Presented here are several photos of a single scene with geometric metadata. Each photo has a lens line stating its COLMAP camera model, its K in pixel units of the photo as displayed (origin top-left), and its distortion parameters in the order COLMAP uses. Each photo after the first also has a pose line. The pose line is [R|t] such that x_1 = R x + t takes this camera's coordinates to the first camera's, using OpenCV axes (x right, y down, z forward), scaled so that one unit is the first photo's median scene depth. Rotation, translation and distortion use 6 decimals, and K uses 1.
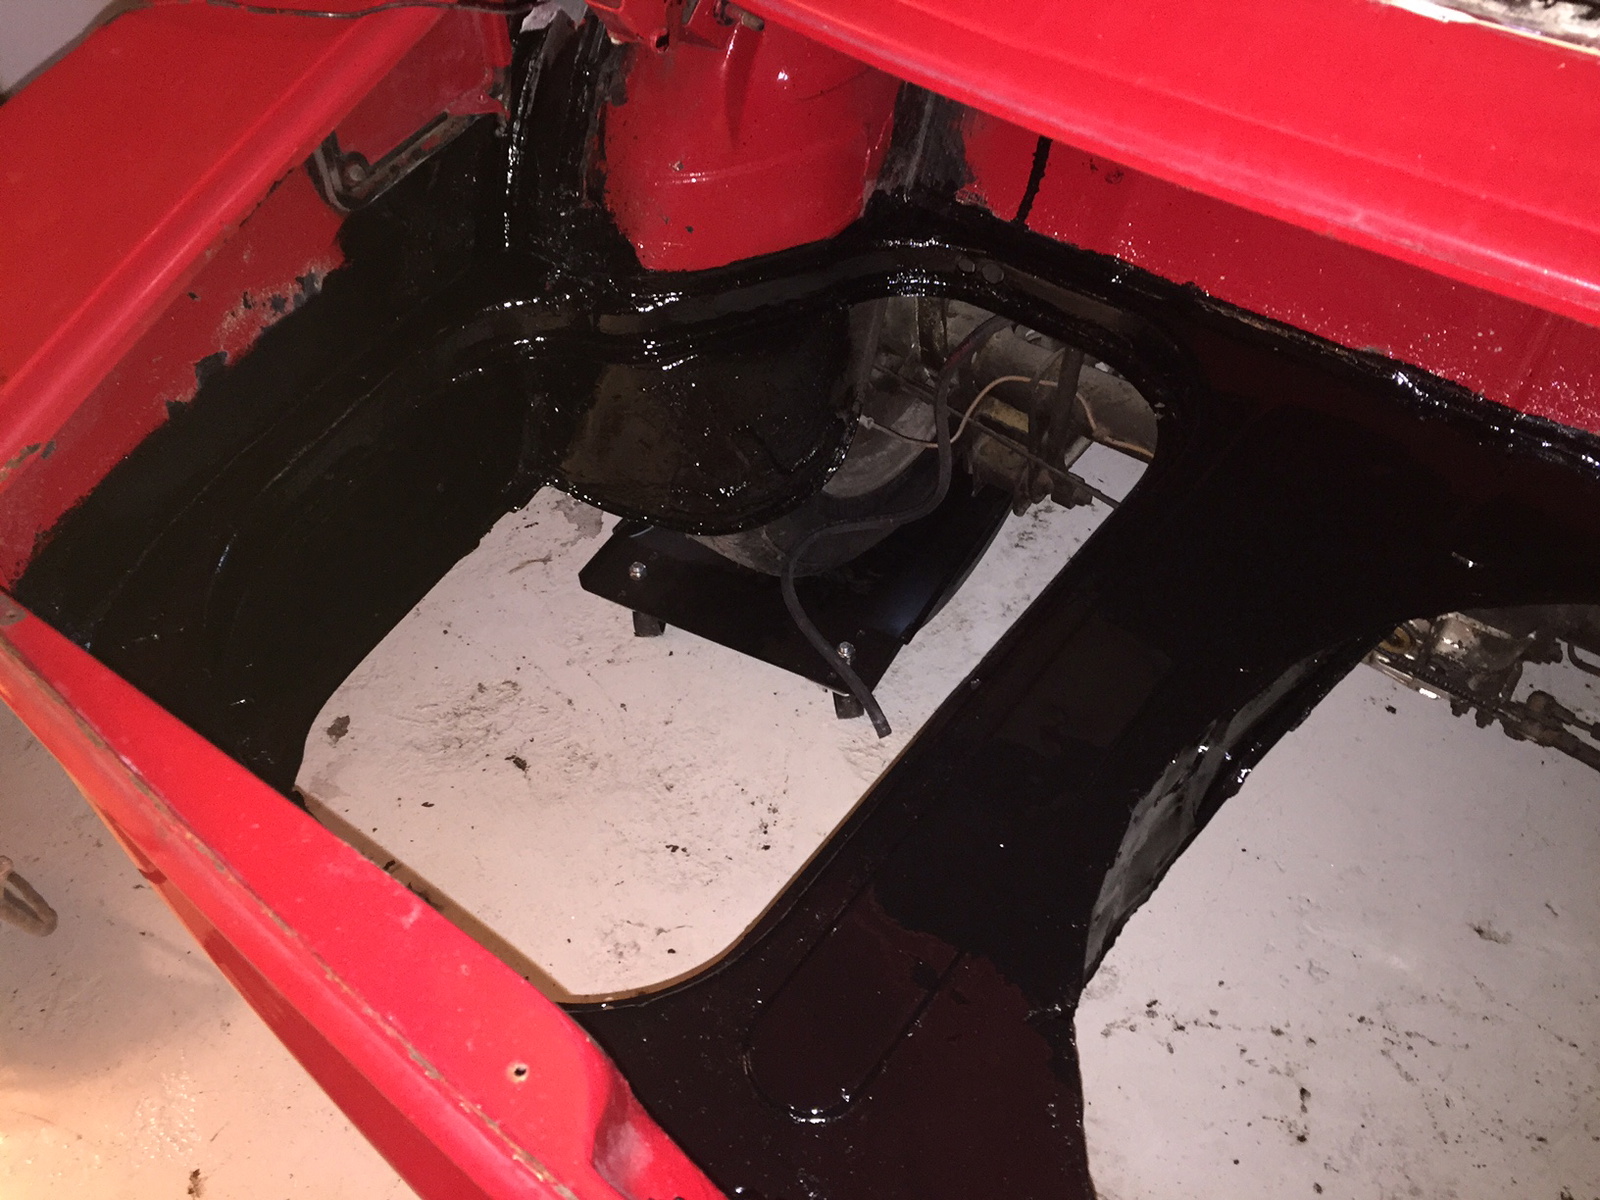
lens RADIAL K [[1338.5, 0, 796.9], [0, 1338.5, 595.9], [0, 0, 1]] dist [-0.005830, -0.020757]
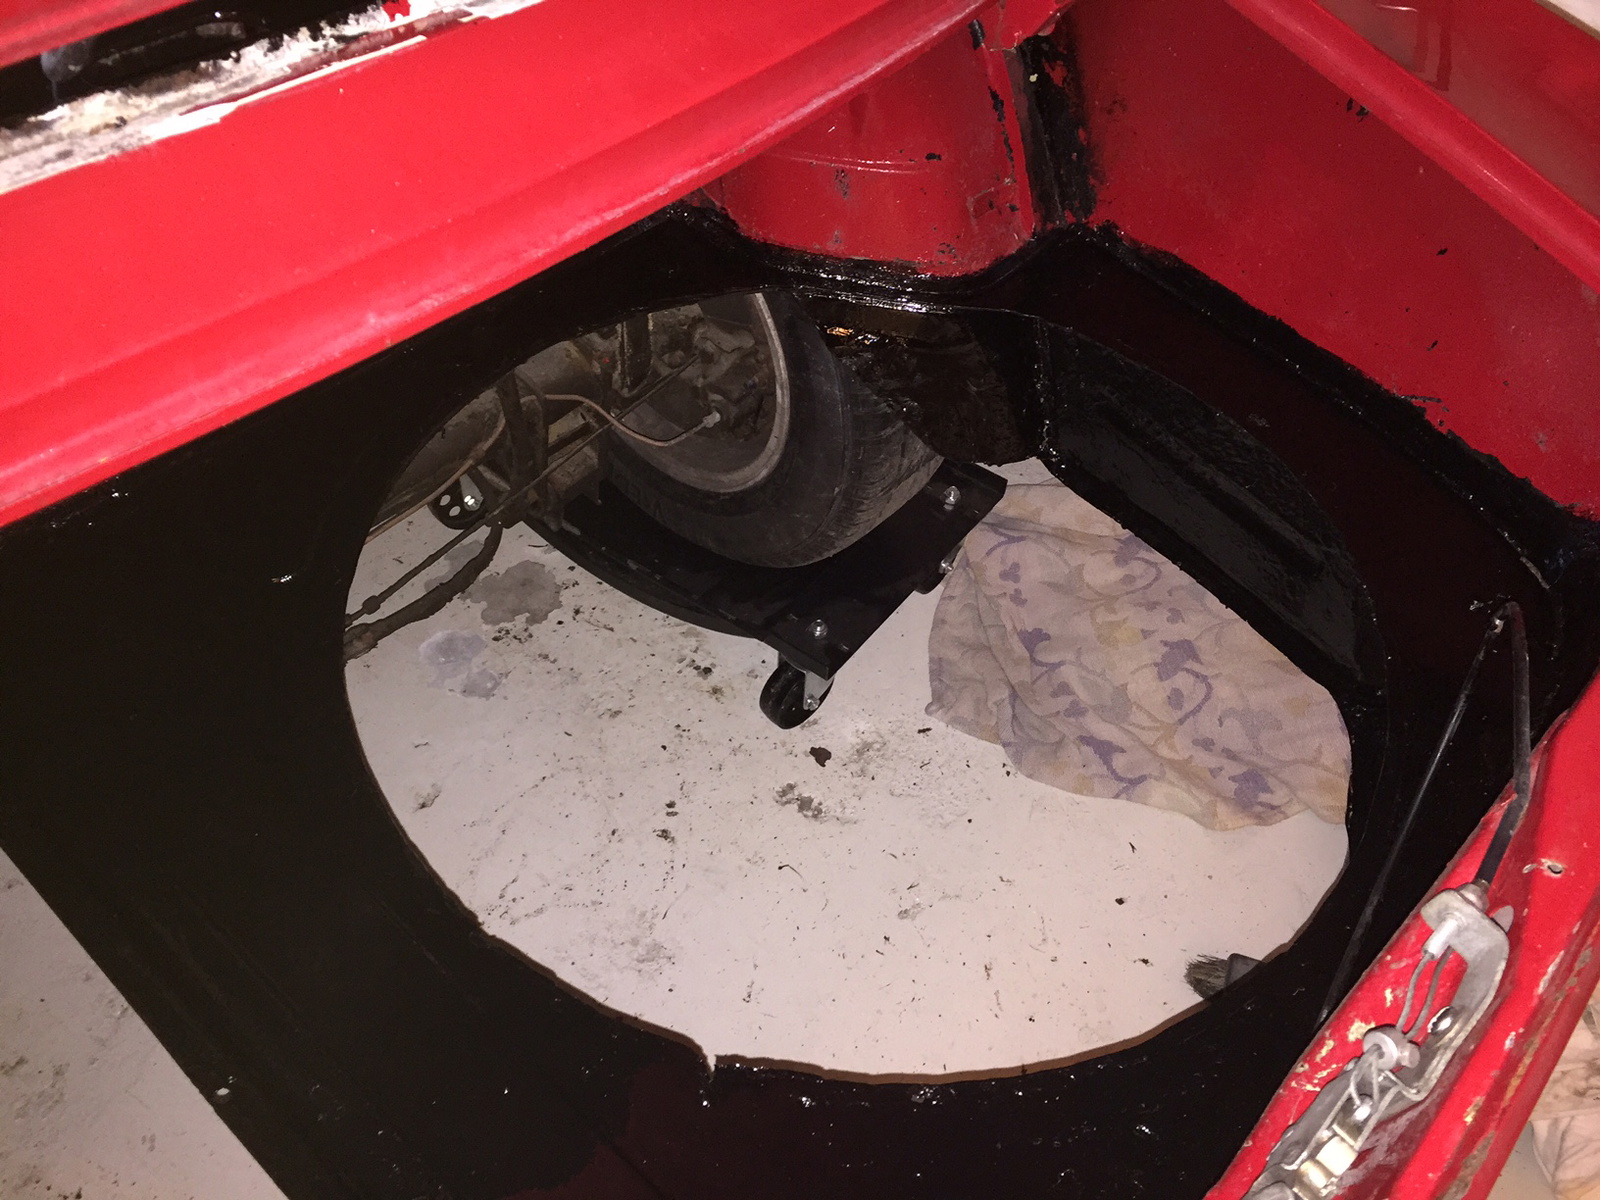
lens RADIAL K [[1338.5, 0, 799.4], [0, 1338.5, 606.2], [0, 0, 1]] dist [-0.005830, -0.020757]
pose [[0.075498, -0.710563, 0.699572, -0.139679], [0.704334, 0.534619, 0.467007, -0.161996], [-0.705842, 0.457475, 0.540836, 0.156143]]
